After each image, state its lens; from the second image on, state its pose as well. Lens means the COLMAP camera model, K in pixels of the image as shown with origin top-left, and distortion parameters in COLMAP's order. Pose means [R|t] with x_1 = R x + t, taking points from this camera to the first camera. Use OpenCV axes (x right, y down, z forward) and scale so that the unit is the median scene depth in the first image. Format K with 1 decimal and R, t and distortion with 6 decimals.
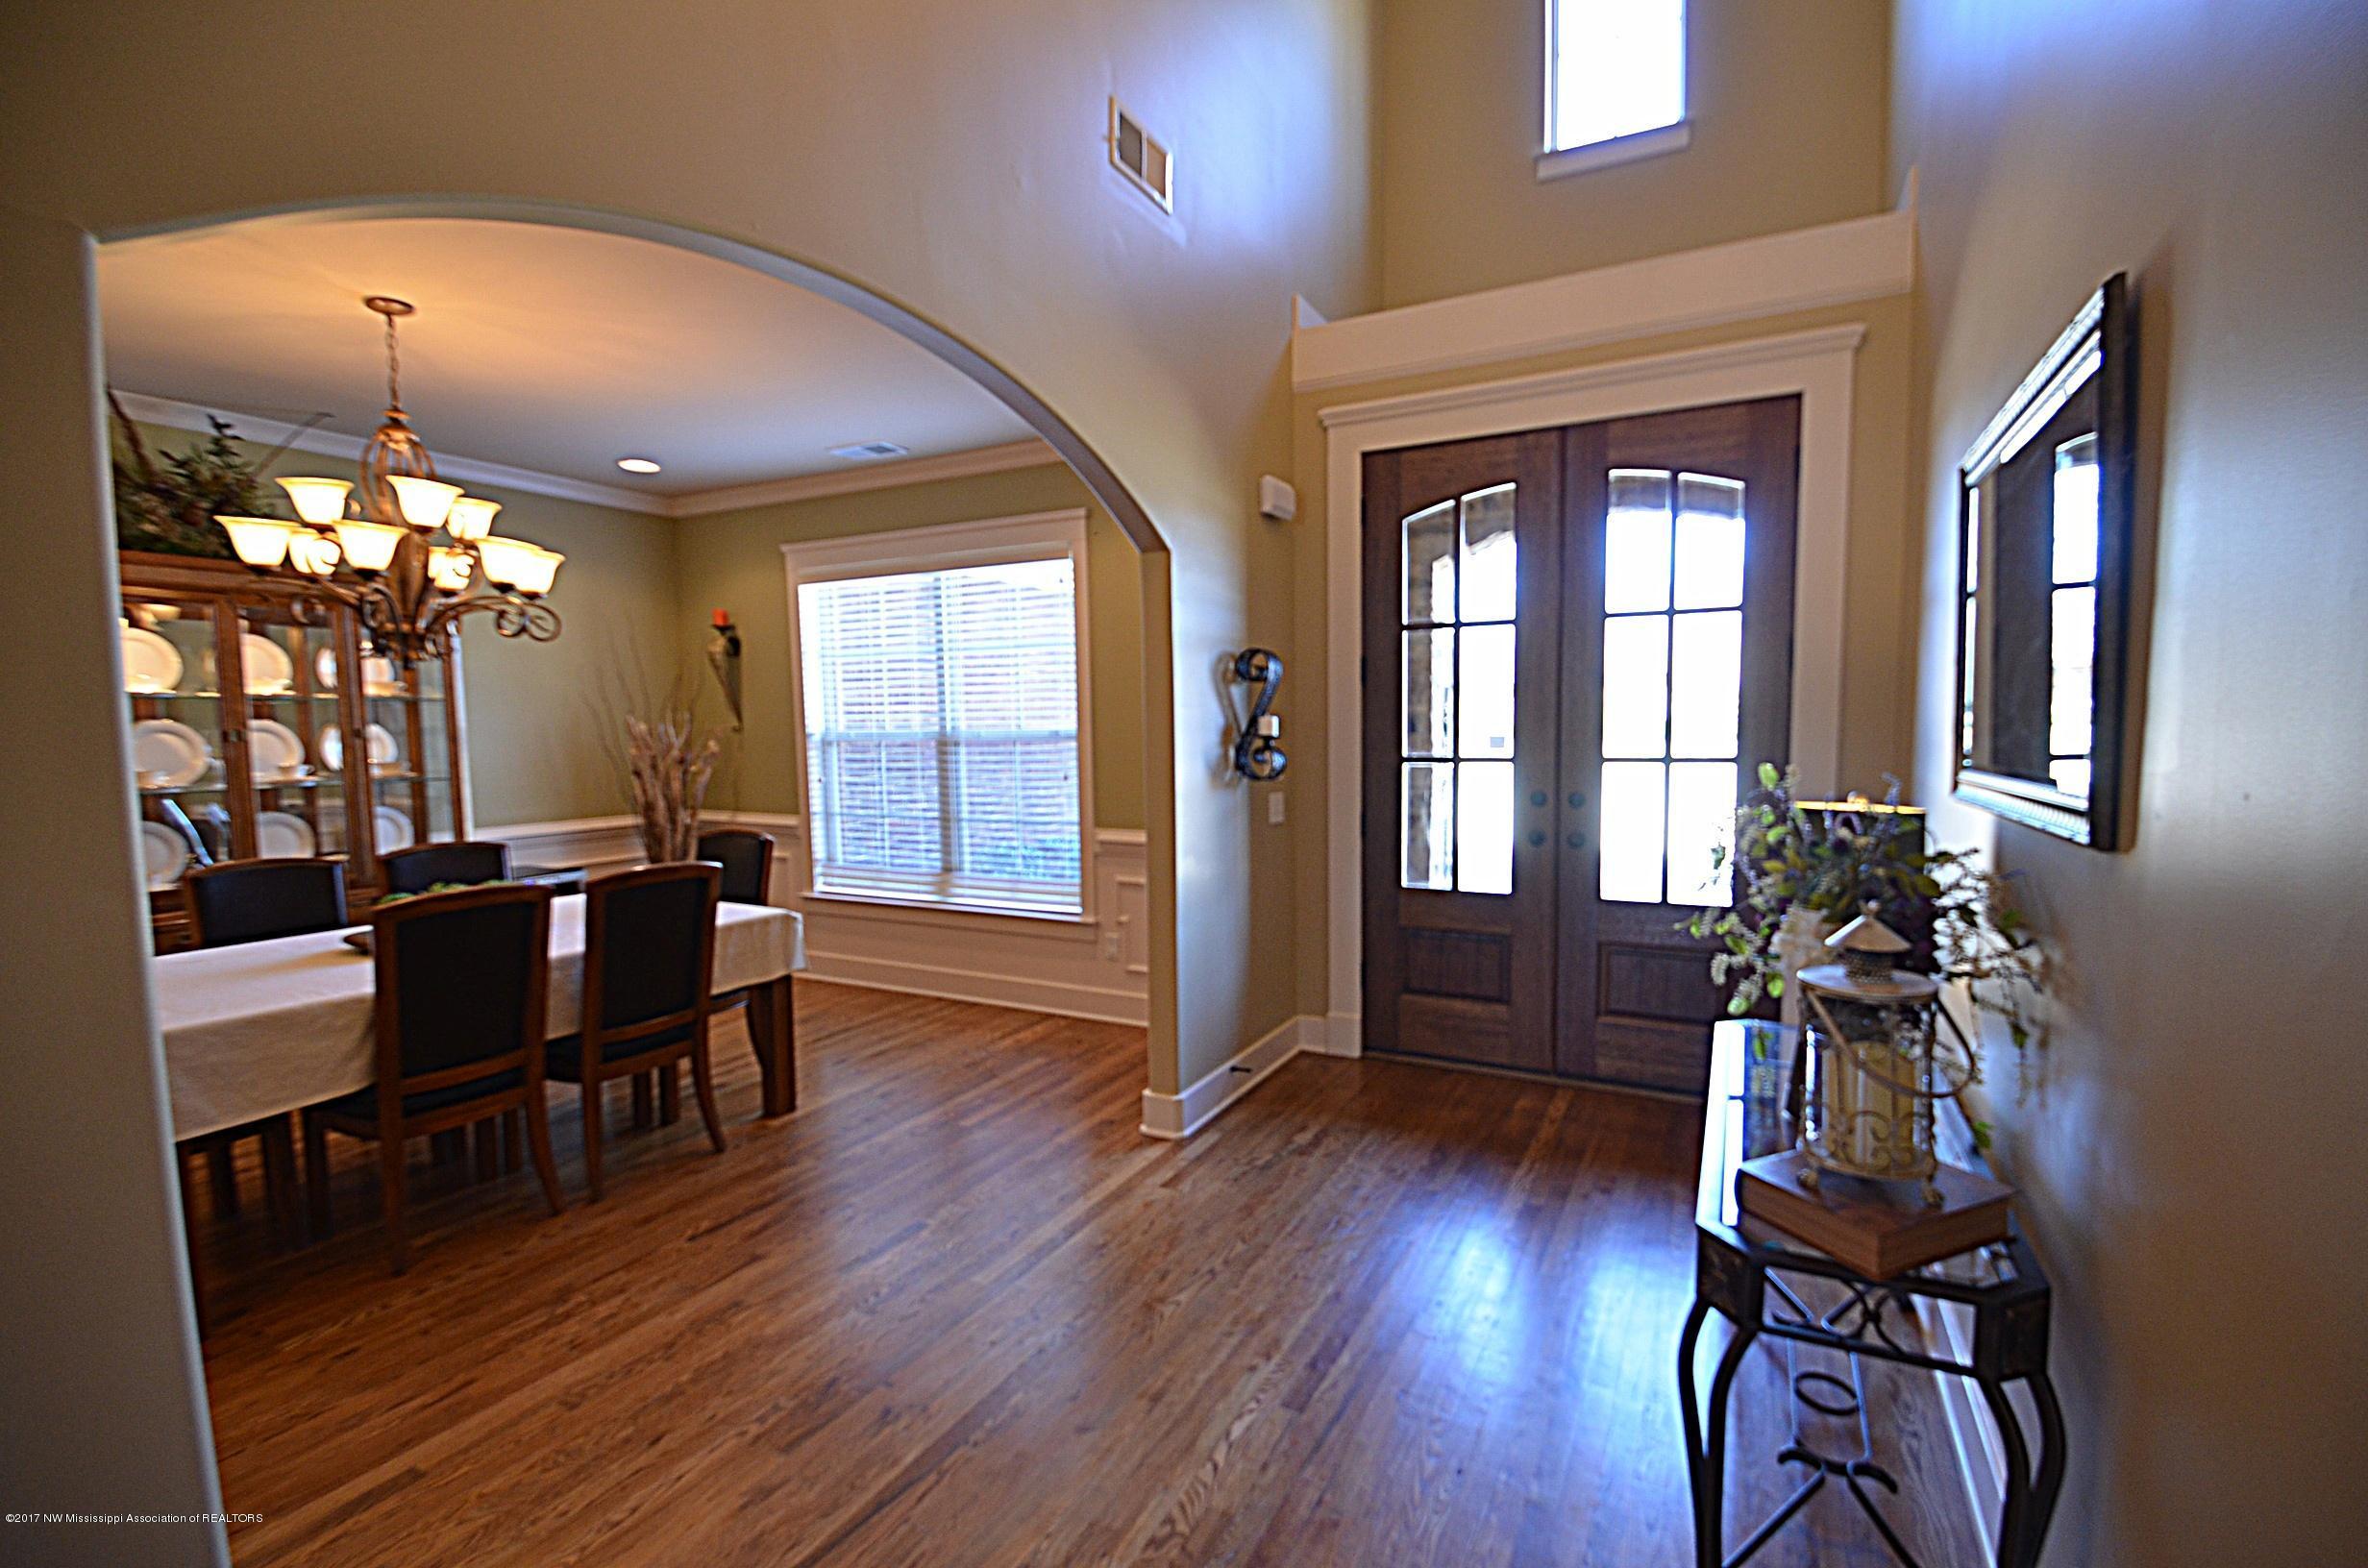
lens RADIAL K [[1035.4, 0, 1200.6], [0, 1035.4, 788.3], [0, 0, 1]] dist [0.009034, -0.001205]
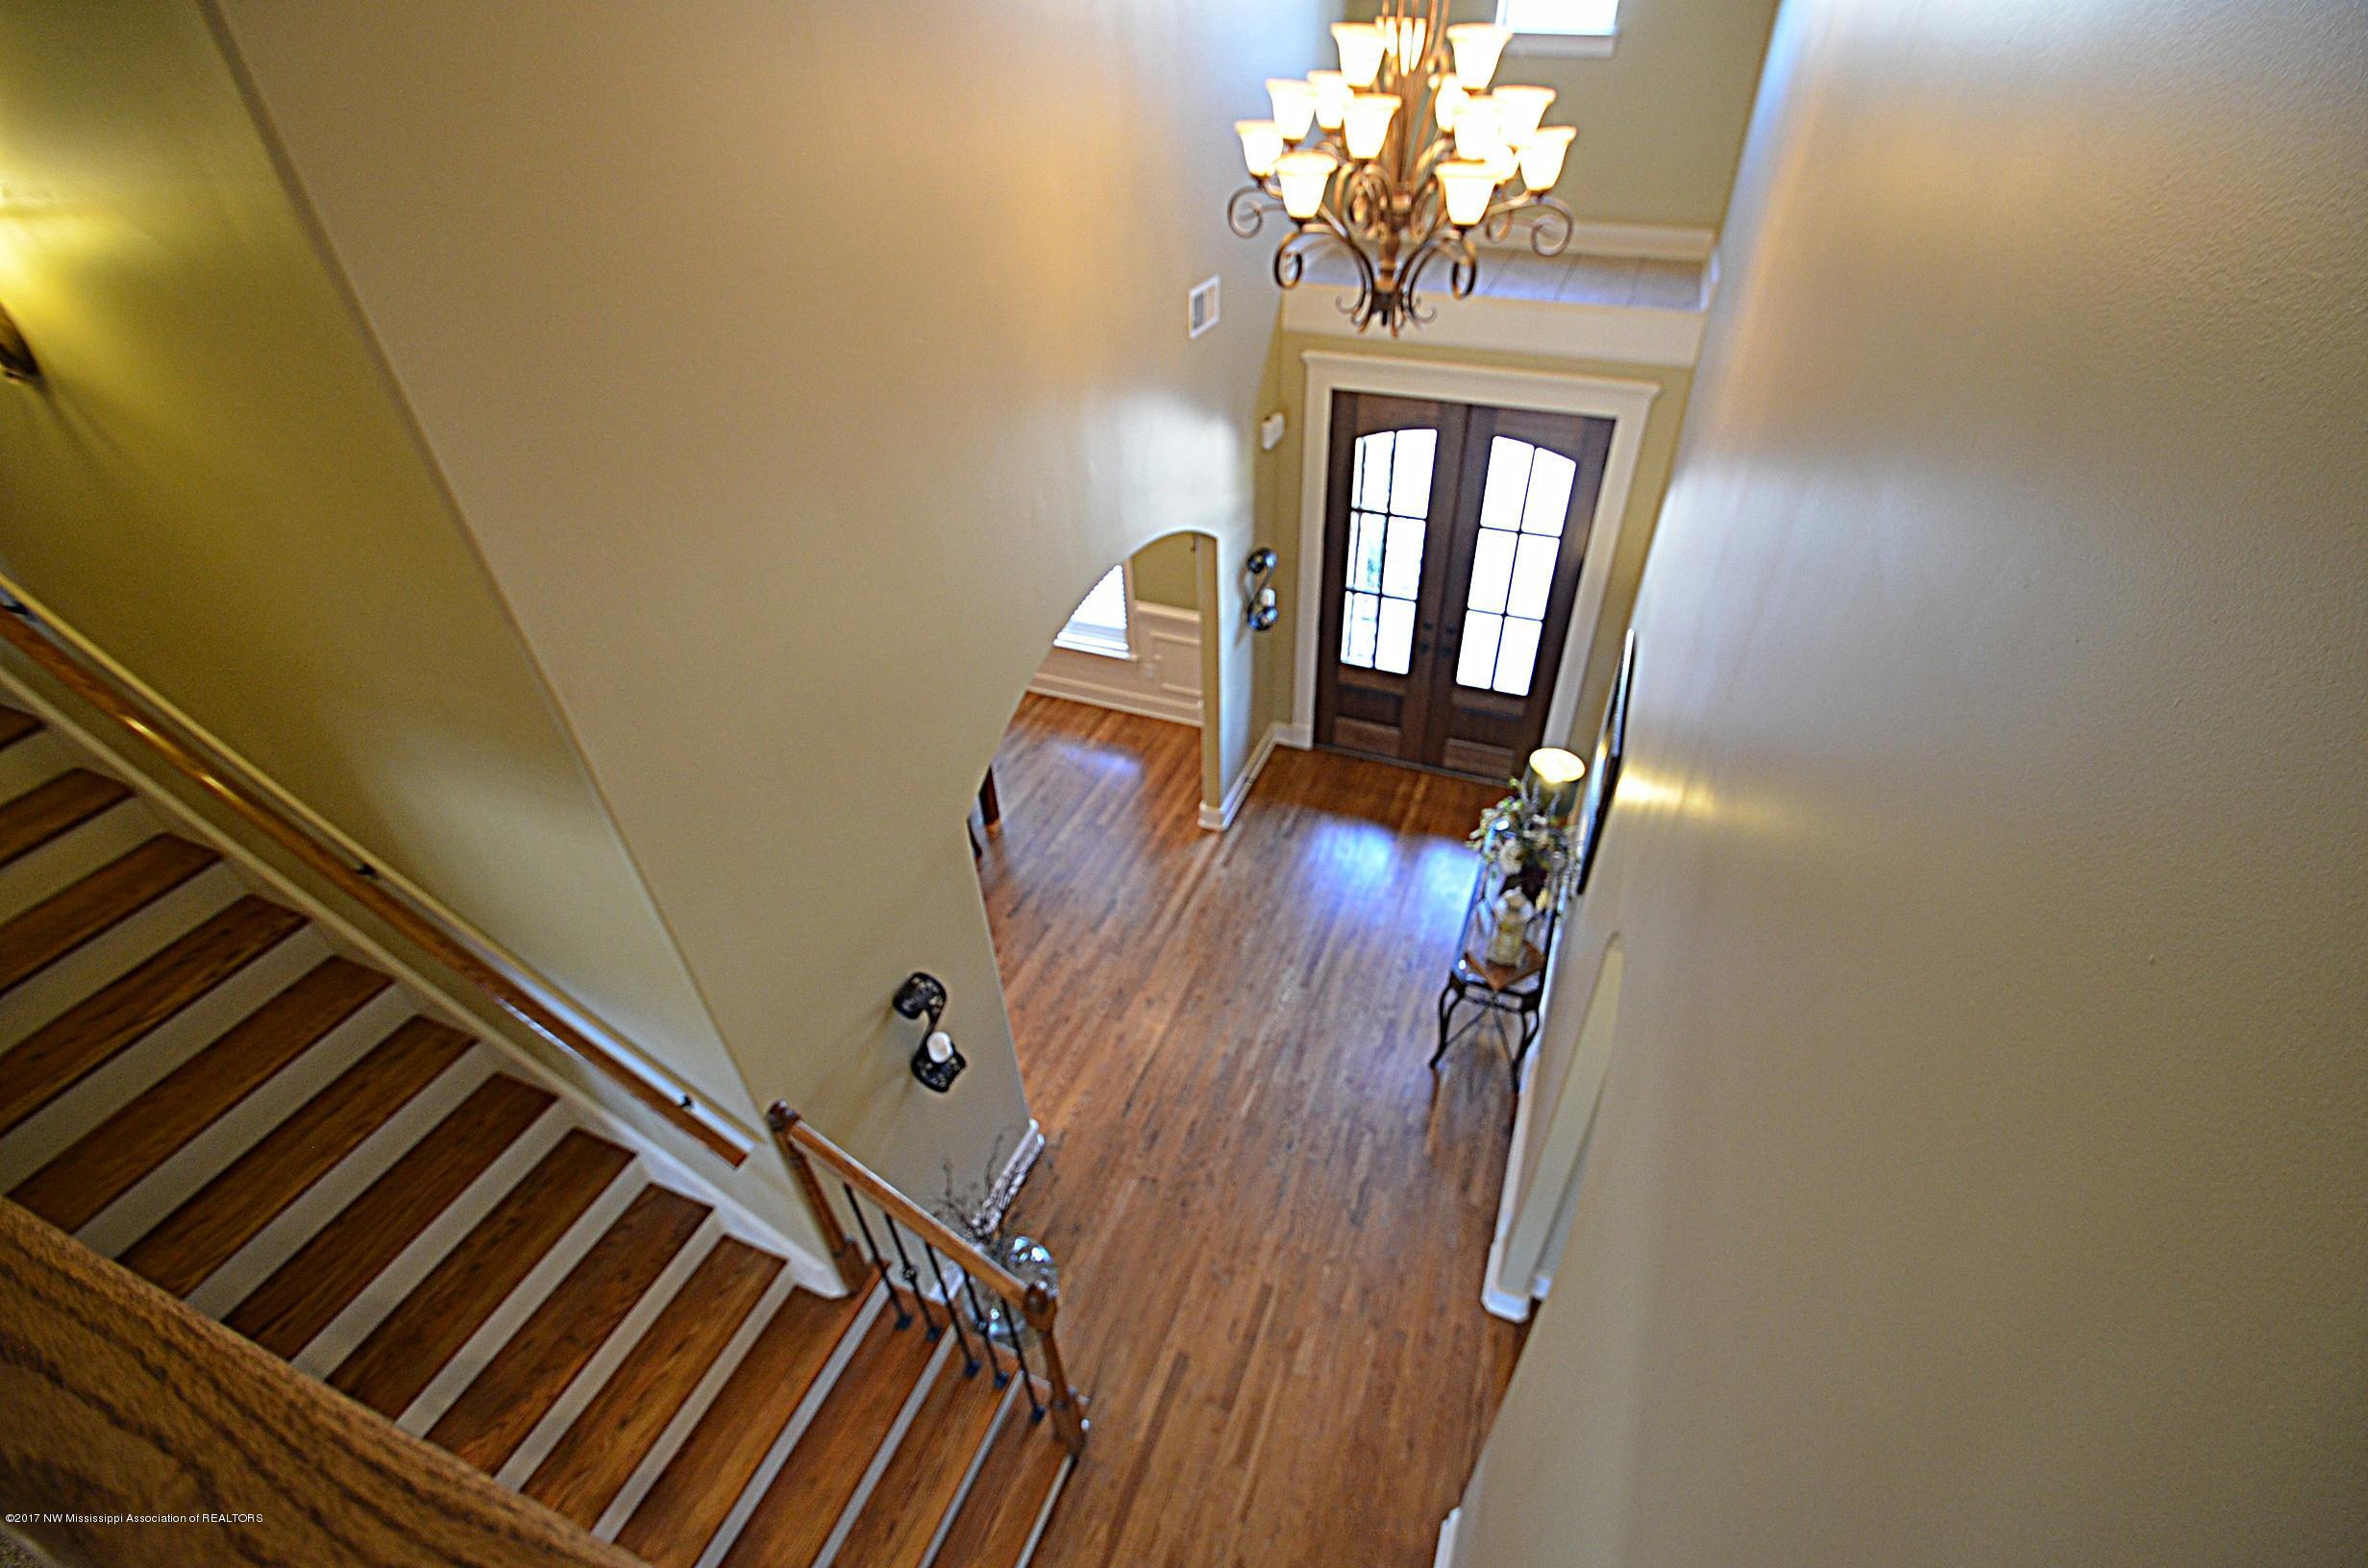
lens RADIAL K [[1035.4, 0, 1185.8], [0, 1035.4, 794.0], [0, 0, 1]] dist [0.009034, -0.001205]
pose [[0.994669, -0.076975, 0.068619, -0.193033], [0.025886, 0.830508, 0.556405, -0.702245], [-0.099818, -0.551662, 0.828073, -0.479886]]
